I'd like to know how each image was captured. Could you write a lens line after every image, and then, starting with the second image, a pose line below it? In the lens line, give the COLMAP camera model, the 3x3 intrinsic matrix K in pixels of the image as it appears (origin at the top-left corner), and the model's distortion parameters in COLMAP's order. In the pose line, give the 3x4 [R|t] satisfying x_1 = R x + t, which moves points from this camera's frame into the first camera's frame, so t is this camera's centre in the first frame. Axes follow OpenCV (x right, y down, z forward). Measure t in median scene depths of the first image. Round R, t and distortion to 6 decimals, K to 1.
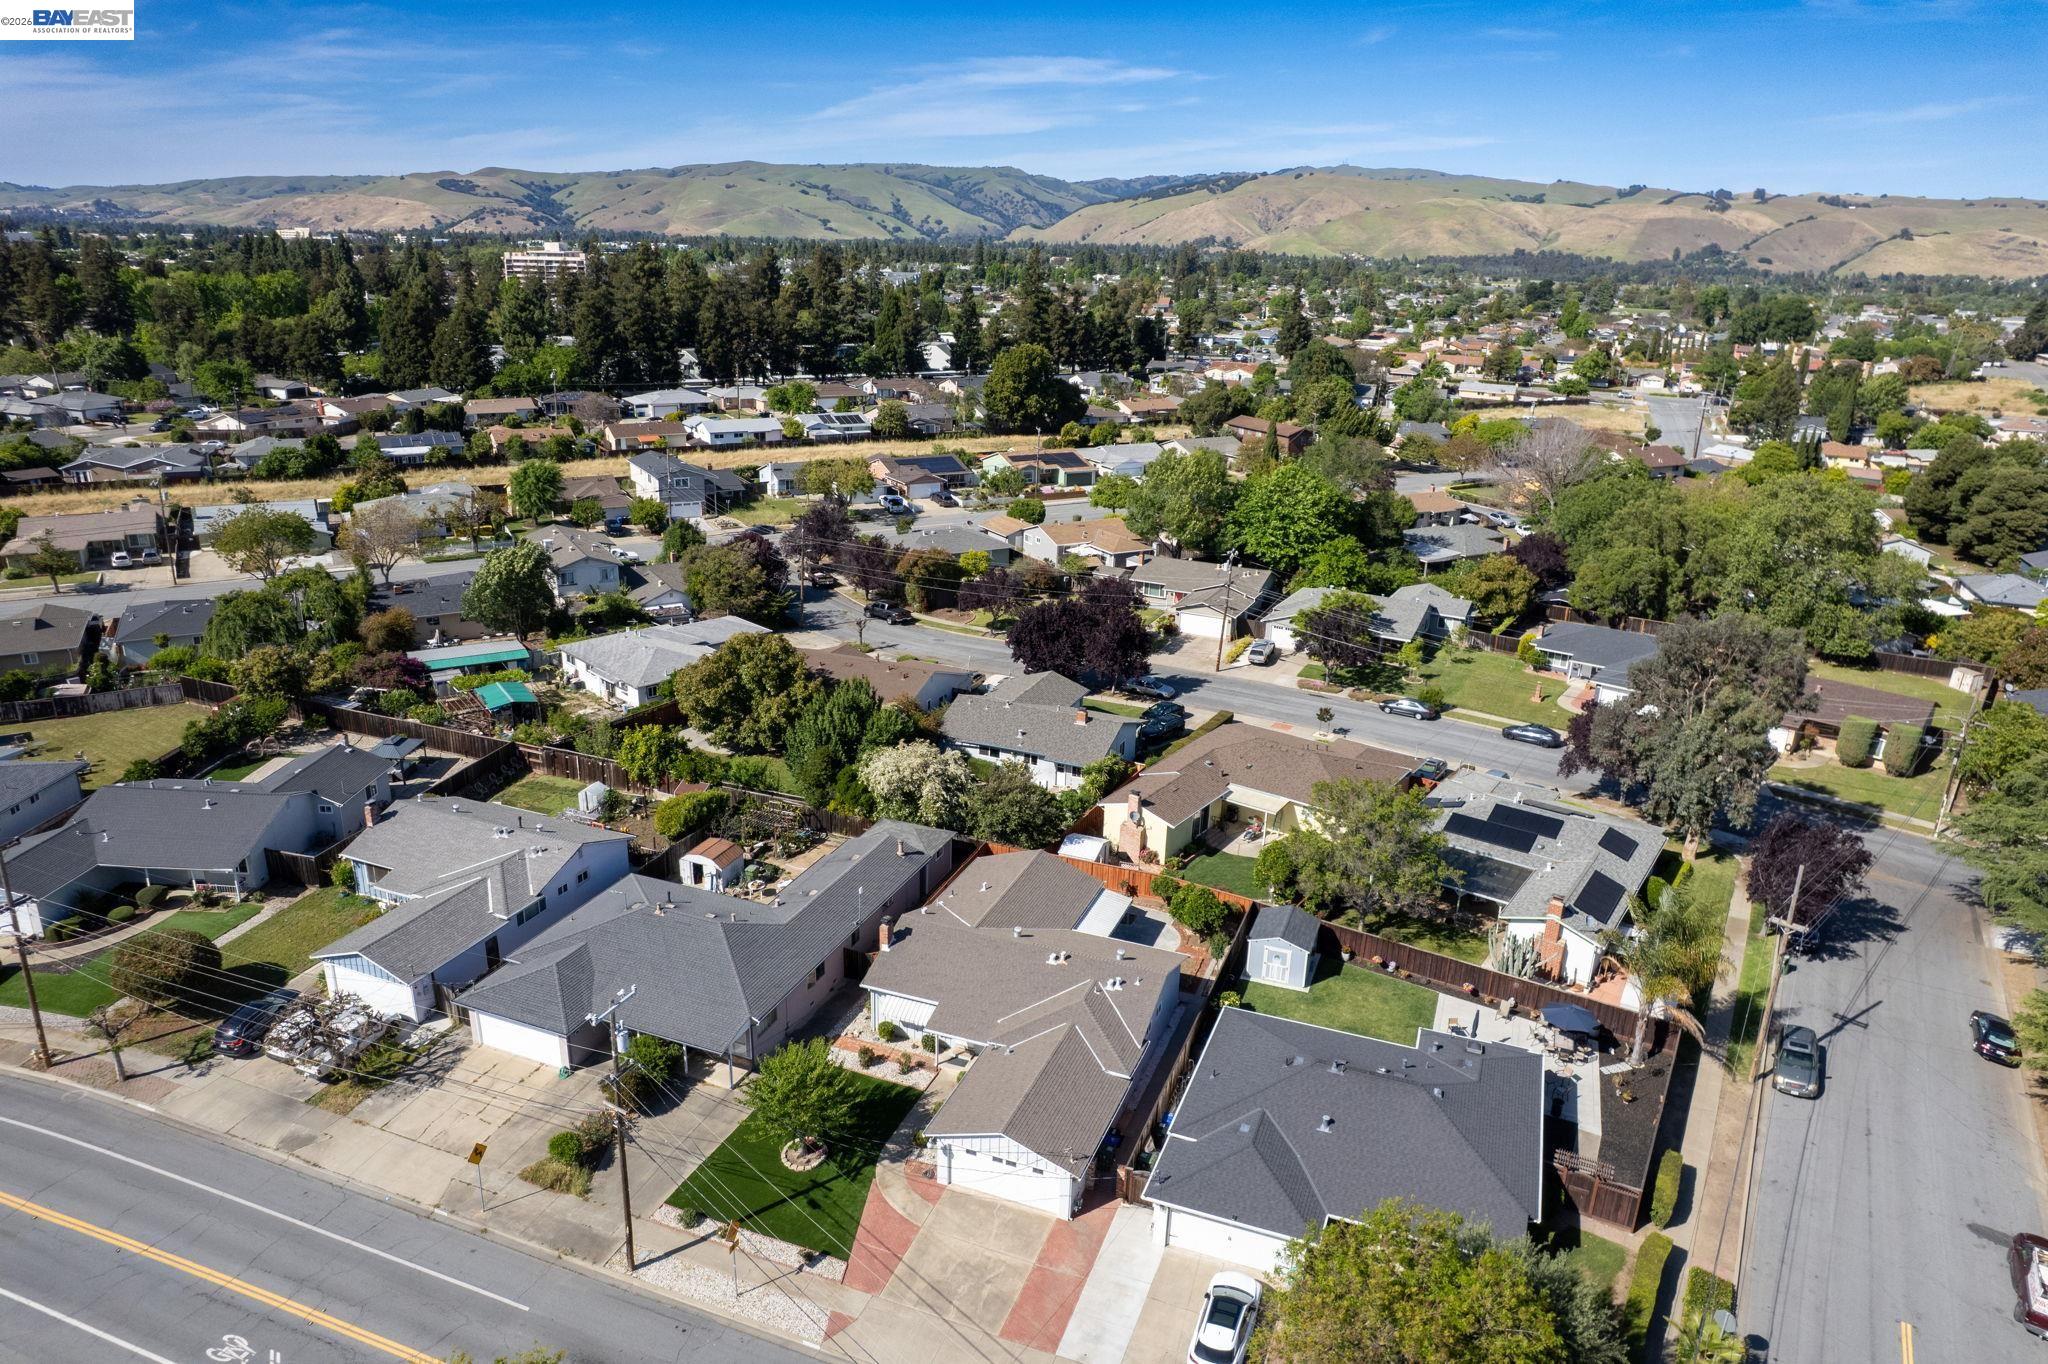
lens RADIAL K [[1321.1, 0, 1028.5], [0, 1321.1, 688.5], [0, 0, 1]] dist [-0.074480, 0.066271]
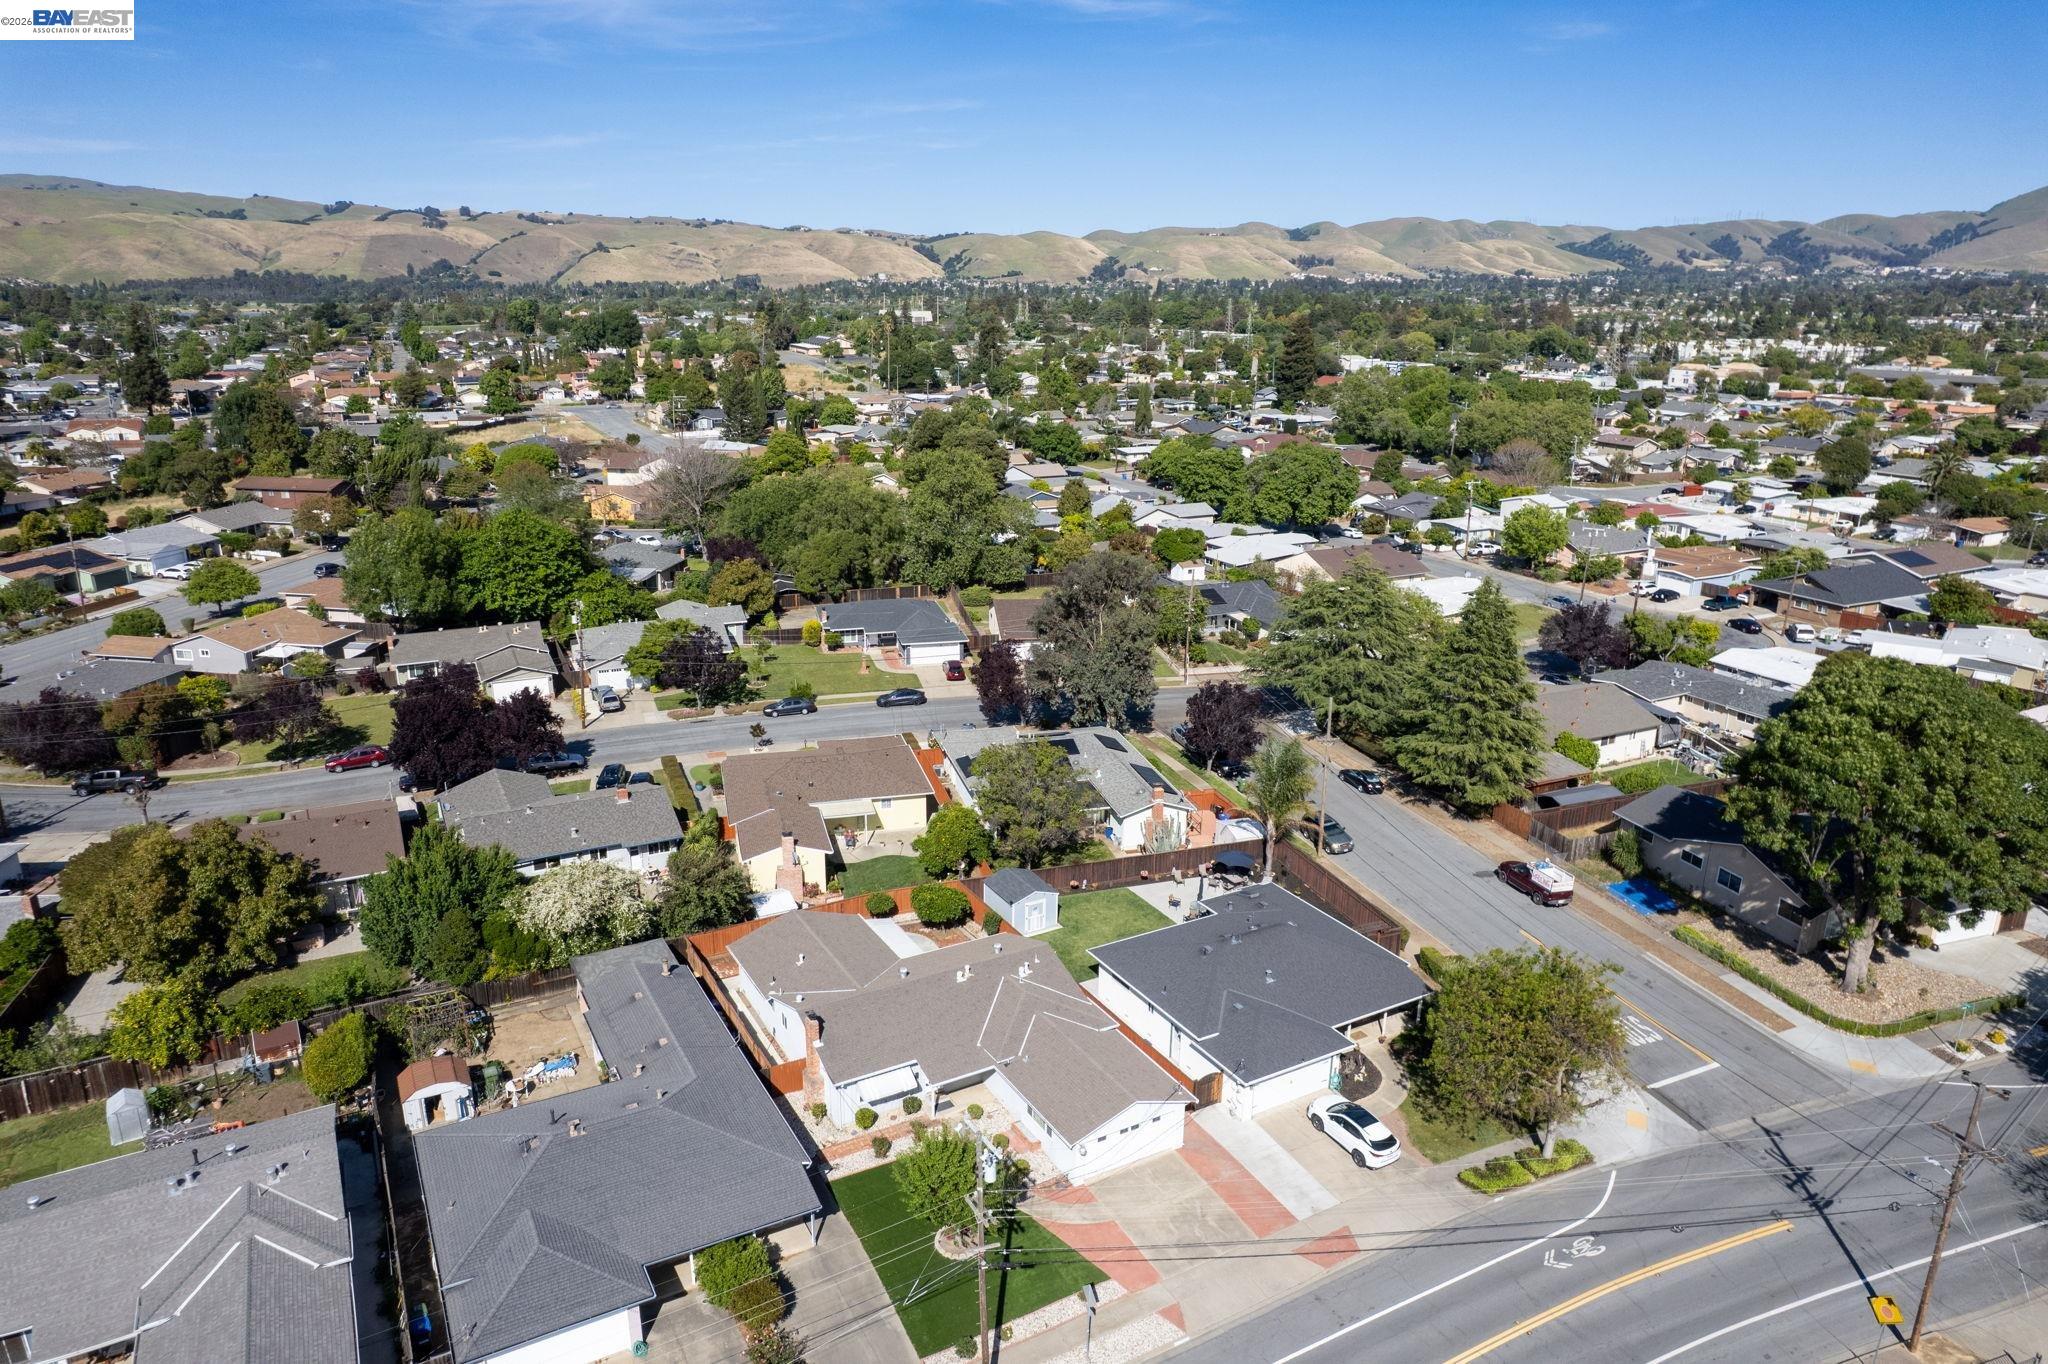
lens RADIAL K [[1321.1, 0, 1028.5], [0, 1321.1, 688.5], [0, 0, 1]] dist [-0.074480, 0.066271]
pose [[0.626380, -0.250022, 0.738334, -0.209116], [0.257697, 0.960330, 0.106575, -0.035306], [-0.735691, 0.123511, 0.665961, 0.074698]]
